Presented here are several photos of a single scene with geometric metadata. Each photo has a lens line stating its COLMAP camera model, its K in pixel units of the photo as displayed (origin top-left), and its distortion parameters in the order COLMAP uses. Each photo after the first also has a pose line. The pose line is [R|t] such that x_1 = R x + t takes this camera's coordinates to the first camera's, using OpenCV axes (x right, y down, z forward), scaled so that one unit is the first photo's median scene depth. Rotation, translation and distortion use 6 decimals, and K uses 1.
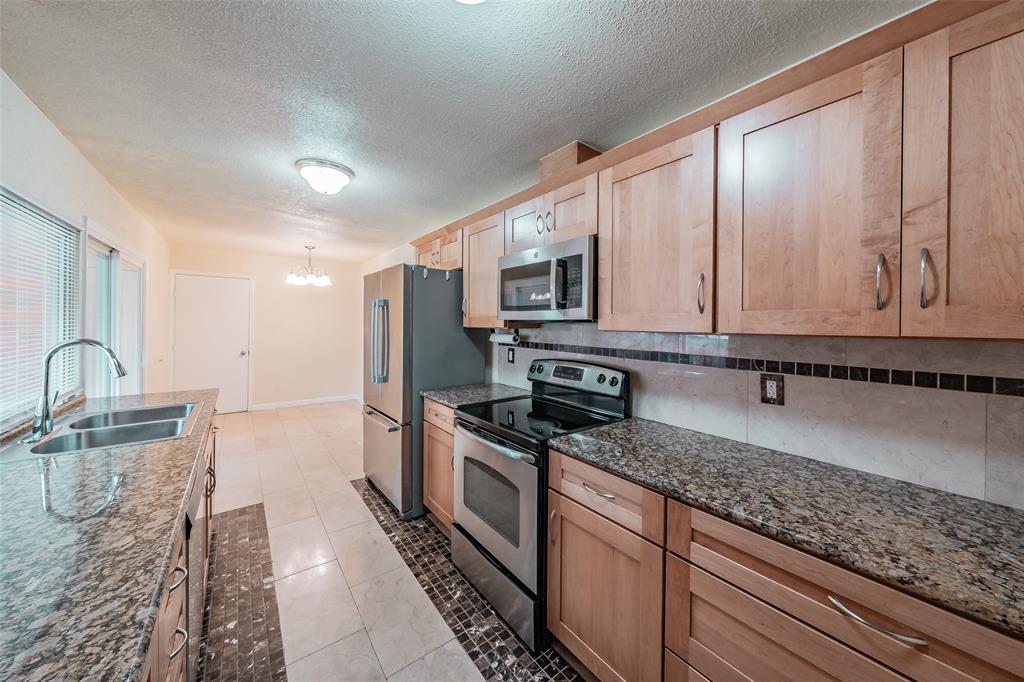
lens RADIAL K [[359.5, 0, 524.1], [0, 359.5, 324.1], [0, 0, 1]] dist [-0.002031, 0.000018]
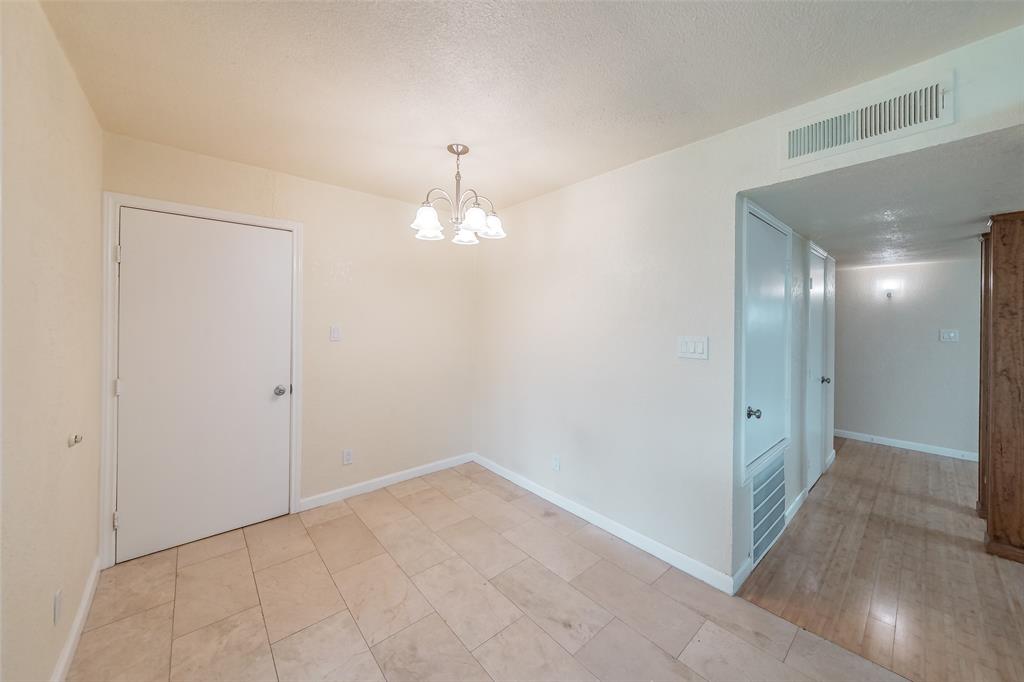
lens RADIAL K [[359.5, 0, 527.0], [0, 359.5, 321.5], [0, 0, 1]] dist [-0.002031, 0.000018]
pose [[0.996989, -0.007710, 0.077163, -1.122404], [0.007835, 0.999968, -0.001321, -0.009976], [-0.077151, 0.001921, 0.997018, 1.155141]]
